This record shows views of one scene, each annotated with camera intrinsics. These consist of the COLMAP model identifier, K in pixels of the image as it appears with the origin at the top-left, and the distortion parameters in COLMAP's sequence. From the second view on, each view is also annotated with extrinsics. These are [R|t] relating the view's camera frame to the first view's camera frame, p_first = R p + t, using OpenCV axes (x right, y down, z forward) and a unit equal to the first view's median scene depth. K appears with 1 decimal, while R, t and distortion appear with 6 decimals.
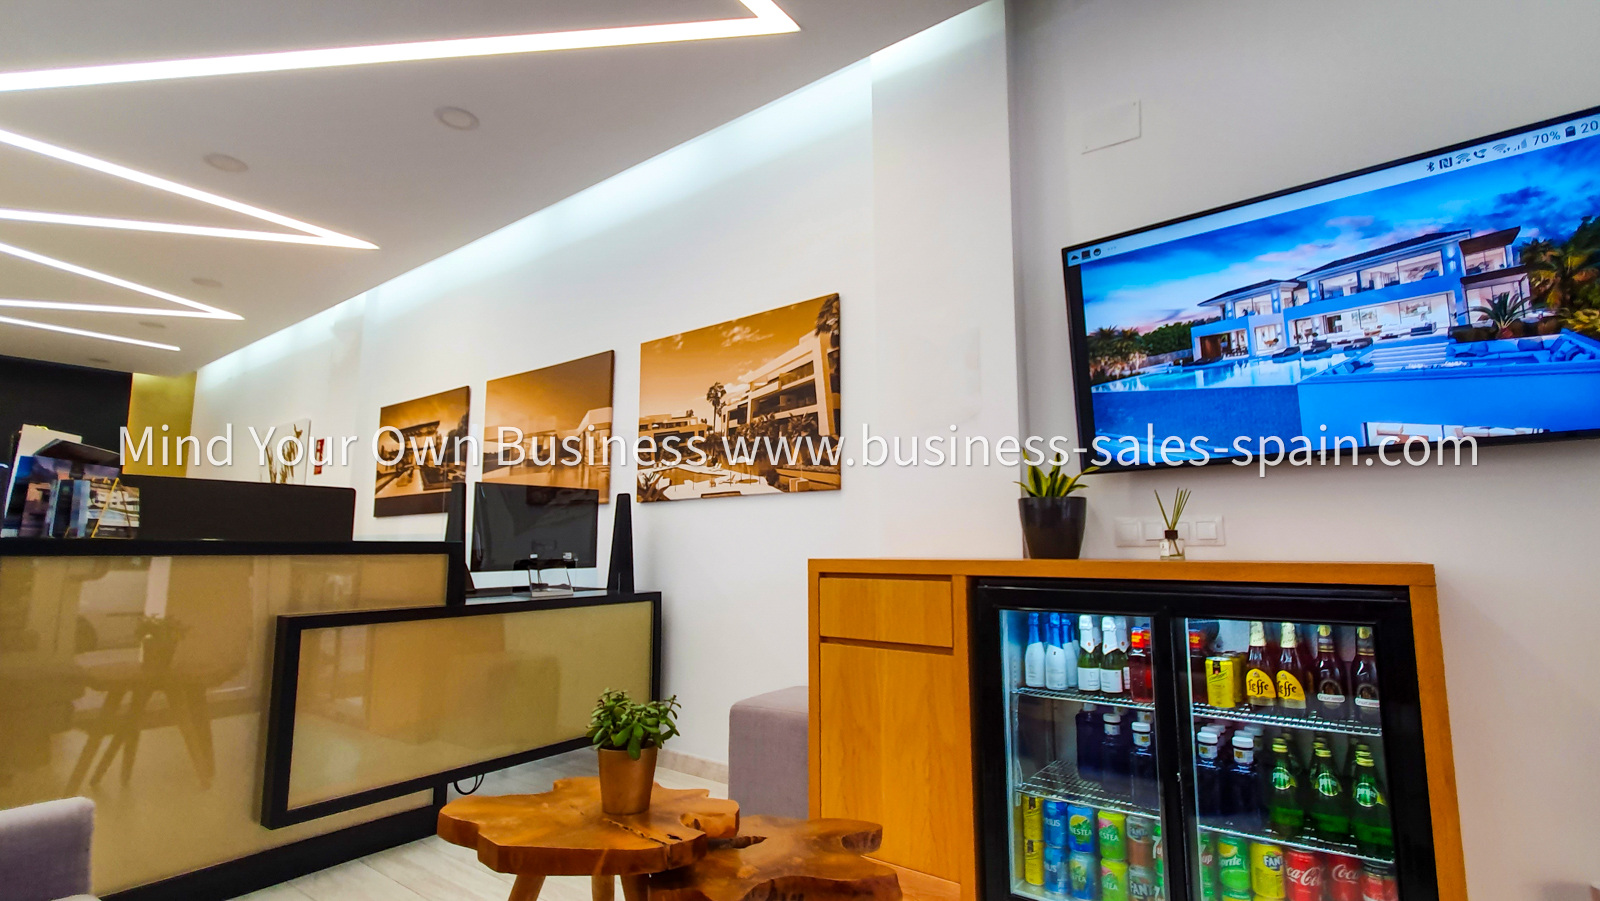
lens RADIAL K [[748.8, 0, 798.6], [0, 748.8, 451.3], [0, 0, 1]] dist [0.000419, -0.000018]
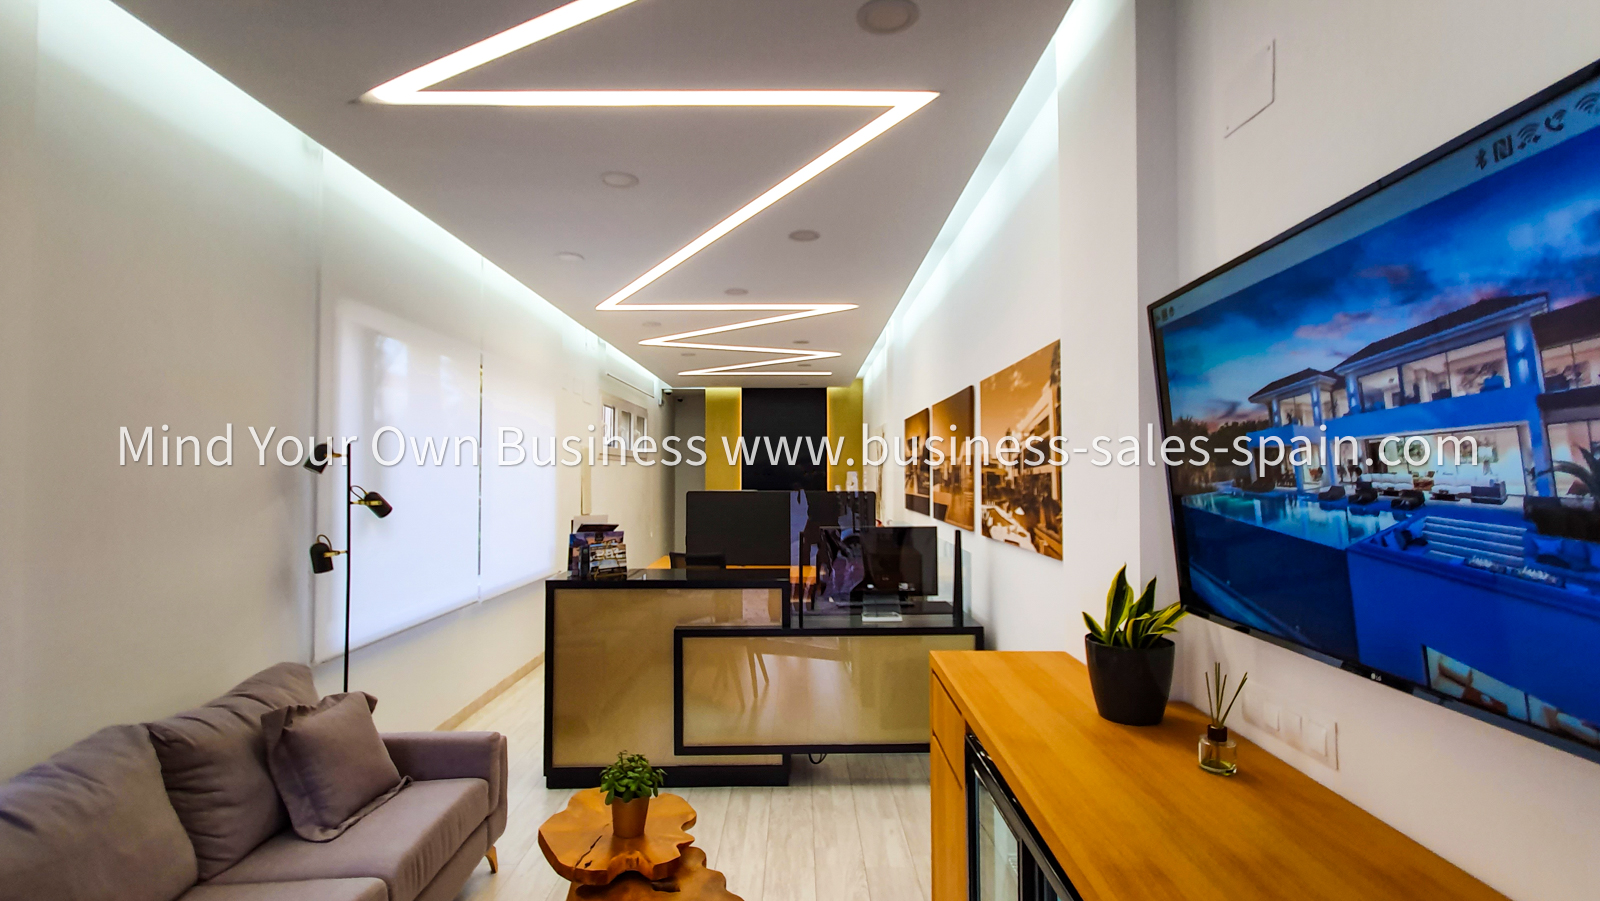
lens RADIAL K [[748.8, 0, 803.8], [0, 748.8, 448.7], [0, 0, 1]] dist [0.000419, -0.000018]
pose [[0.607929, -0.025105, -0.793594, 0.896757], [0.104394, 0.993350, 0.048546, -0.247487], [0.787099, -0.112359, 0.606507, 0.324041]]
